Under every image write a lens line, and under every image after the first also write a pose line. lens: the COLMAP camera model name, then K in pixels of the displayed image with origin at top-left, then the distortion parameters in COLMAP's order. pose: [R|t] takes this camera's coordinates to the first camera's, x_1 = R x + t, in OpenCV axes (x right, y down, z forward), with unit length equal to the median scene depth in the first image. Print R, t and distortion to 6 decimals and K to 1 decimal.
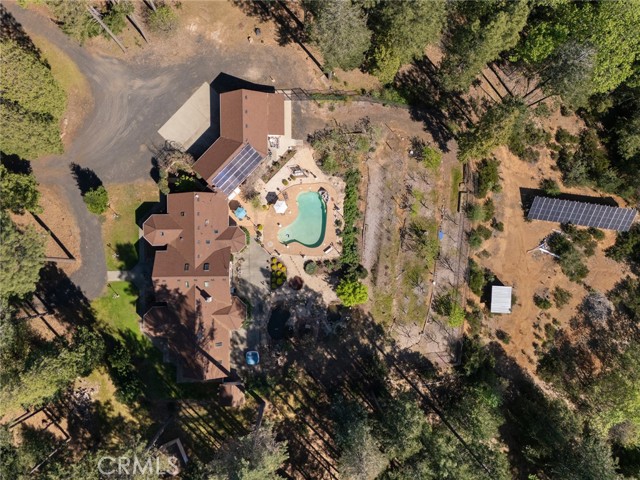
lens RADIAL K [[476.2, 0, 320.0], [0, 476.2, 240.0], [0, 0, 1]] dist [0.065929, -0.055871]
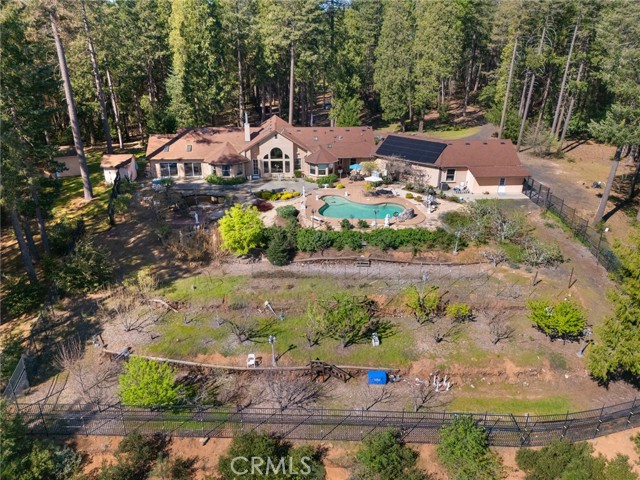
lens RADIAL K [[476.2, 0, 320.0], [0, 476.2, 240.0], [0, 0, 1]] dist [0.065929, -0.055871]
pose [[0.081638, 0.411780, -0.907619, 0.532746], [-0.996639, 0.027566, -0.077138, 0.060010], [-0.006744, 0.910866, 0.412647, 0.720310]]
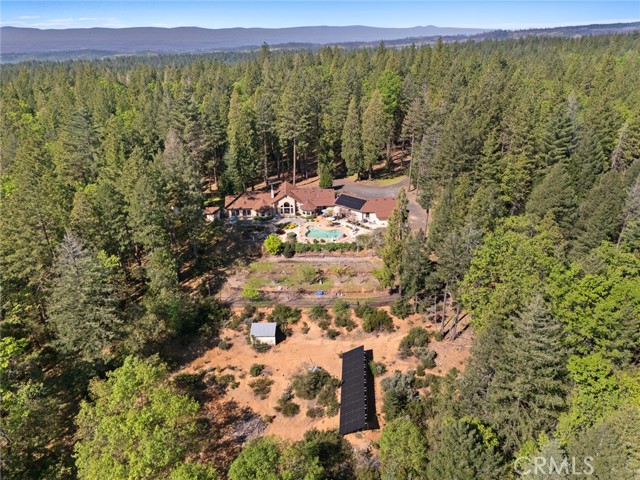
lens RADIAL K [[476.2, 0, 320.0], [0, 476.2, 240.0], [0, 0, 1]] dist [0.065929, -0.055871]
pose [[0.065496, 0.422209, -0.904129, 1.230333], [-0.997767, 0.039622, -0.053777, 0.046604], [0.013118, 0.905632, 0.423861, 0.365320]]
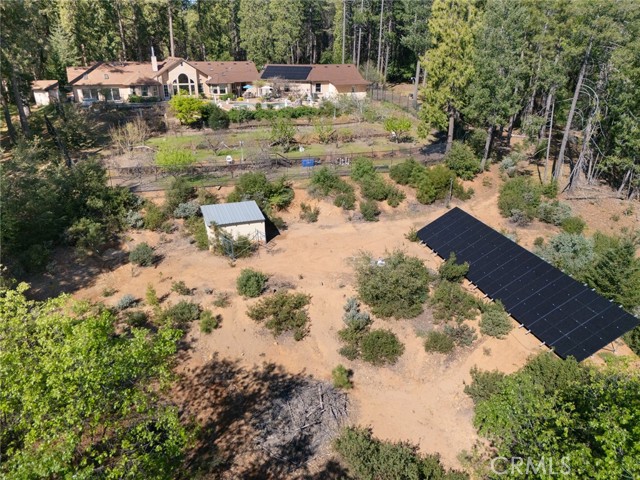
lens RADIAL K [[476.2, 0, 320.0], [0, 476.2, 240.0], [0, 0, 1]] dist [0.065929, -0.055871]
pose [[0.409085, 0.358701, -0.839037, 0.794945], [-0.912456, 0.152158, -0.379831, 0.221962], [-0.008580, 0.920968, 0.389544, 0.823958]]
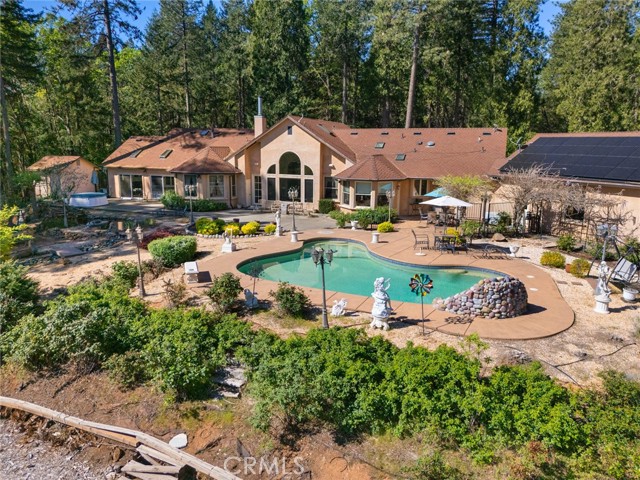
lens RADIAL K [[476.2, 0, 320.0], [0, 476.2, 240.0], [0, 0, 1]] dist [0.065929, -0.055871]
pose [[-0.353782, 0.202148, -0.913222, 0.162969], [-0.935328, -0.077000, 0.345302, -0.088929], [-0.000516, 0.976323, 0.216316, 0.876926]]
